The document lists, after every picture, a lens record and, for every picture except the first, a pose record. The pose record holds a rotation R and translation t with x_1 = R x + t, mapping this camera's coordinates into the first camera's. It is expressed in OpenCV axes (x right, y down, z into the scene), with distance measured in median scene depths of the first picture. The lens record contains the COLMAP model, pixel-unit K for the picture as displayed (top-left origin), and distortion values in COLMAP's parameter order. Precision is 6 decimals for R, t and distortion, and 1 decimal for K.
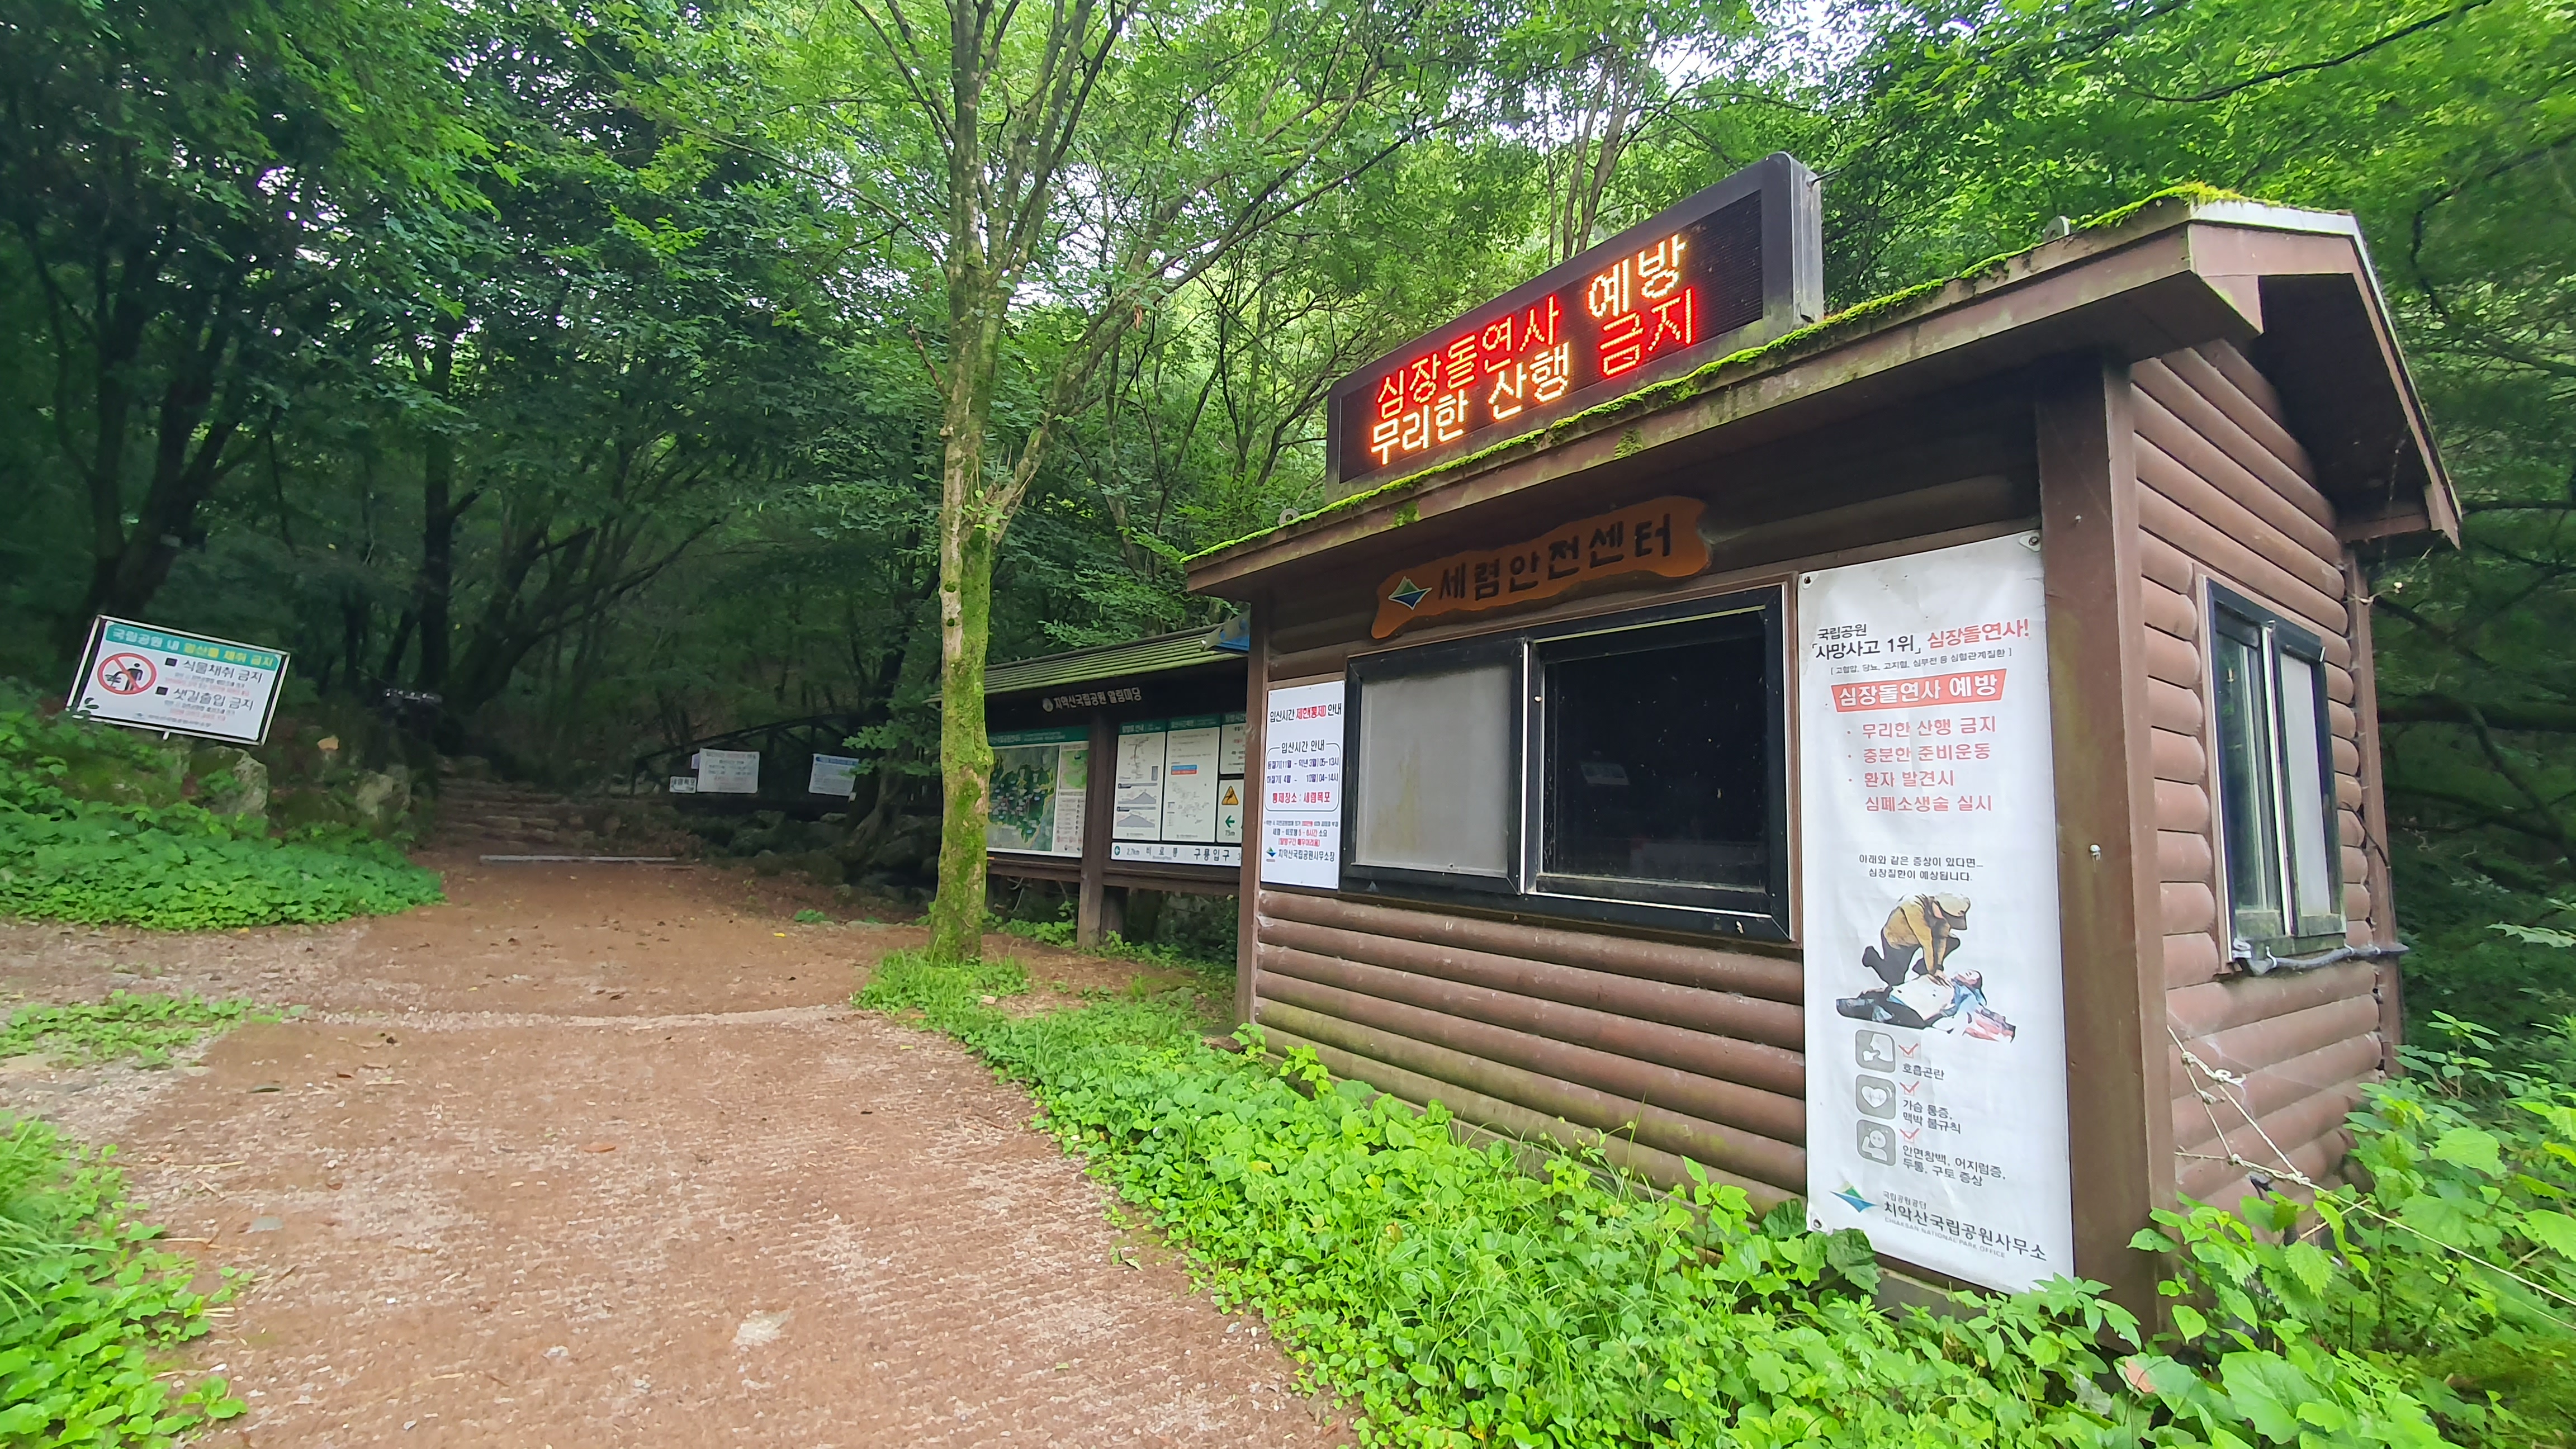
lens RADIAL K [[1066.5, 0, 1291.6], [0, 1066.5, 714.9], [0, 0, 1]] dist [-0.002474, 0.000857]
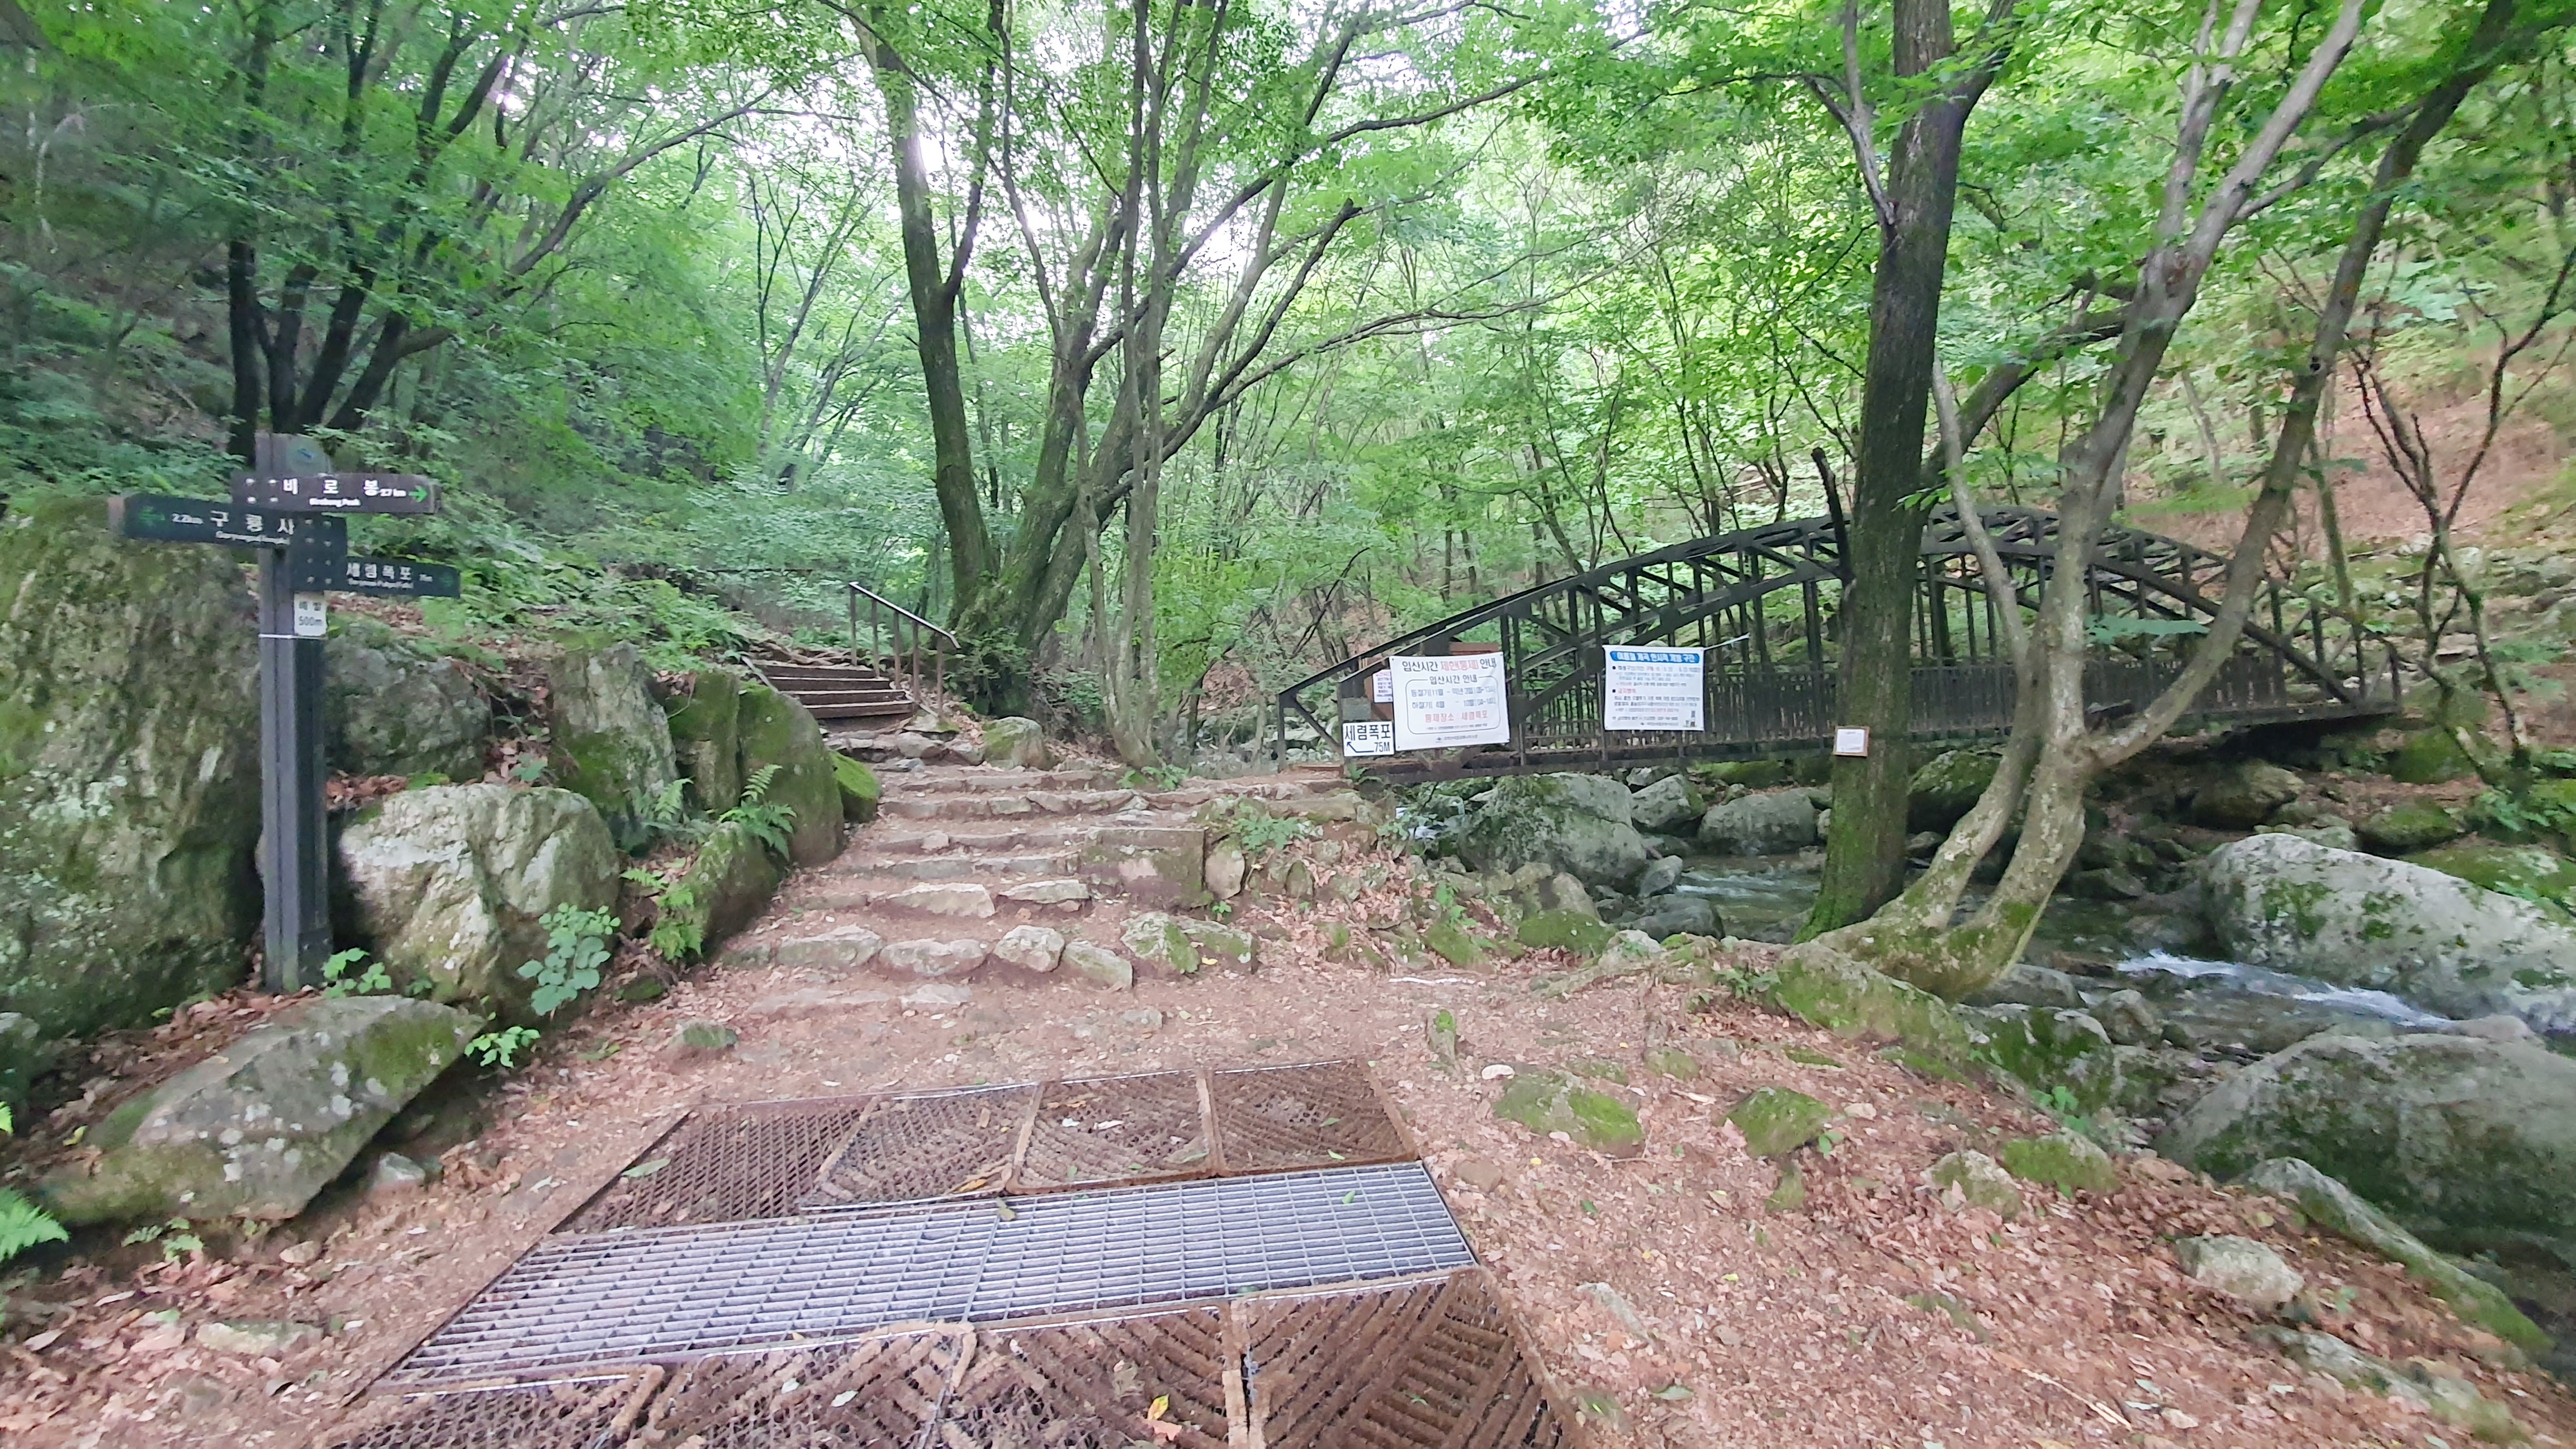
lens RADIAL K [[1066.5, 0, 1291.6], [0, 1066.5, 714.9], [0, 0, 1]] dist [-0.002474, 0.000857]
pose [[0.833734, -0.092457, -0.544370, -1.442690], [0.136744, 0.989744, 0.041332, 0.131603], [0.534965, -0.108900, 0.837826, 2.485820]]
